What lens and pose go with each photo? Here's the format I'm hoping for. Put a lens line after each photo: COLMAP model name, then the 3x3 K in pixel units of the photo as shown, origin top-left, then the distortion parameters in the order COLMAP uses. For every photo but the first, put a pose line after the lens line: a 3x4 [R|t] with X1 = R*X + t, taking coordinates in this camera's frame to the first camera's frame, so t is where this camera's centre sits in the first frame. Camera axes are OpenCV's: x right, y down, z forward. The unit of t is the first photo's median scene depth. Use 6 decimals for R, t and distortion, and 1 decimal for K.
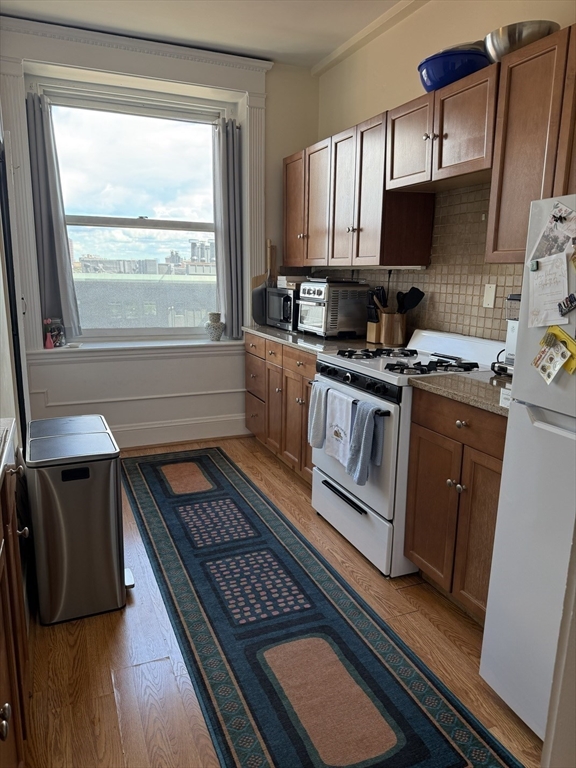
lens RADIAL K [[541.1, 0, 283.0], [0, 541.1, 382.2], [0, 0, 1]] dist [-0.006335, -0.003746]
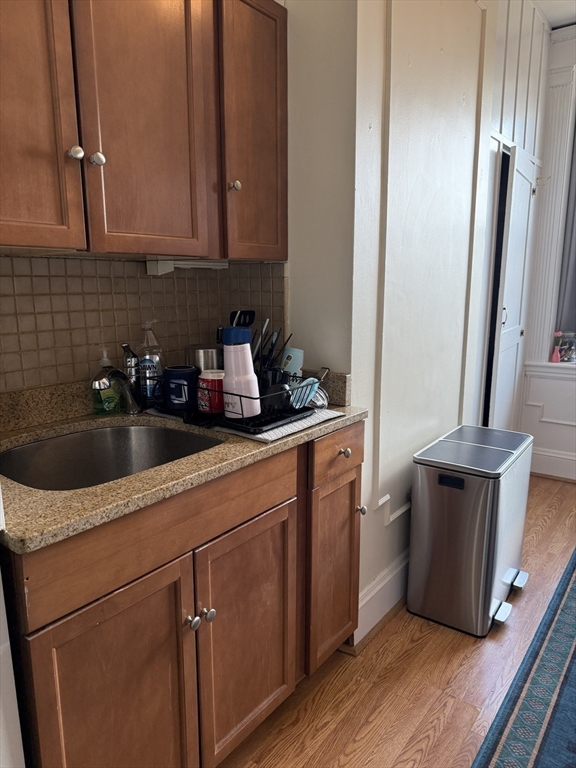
lens RADIAL K [[541.1, 0, 283.2], [0, 541.1, 386.9], [0, 0, 1]] dist [-0.006335, -0.003746]
pose [[0.497925, 0.145432, -0.854939, 0.282207], [-0.160541, 0.984257, 0.073929, -0.024790], [0.852231, 0.100441, 0.513433, 0.194941]]
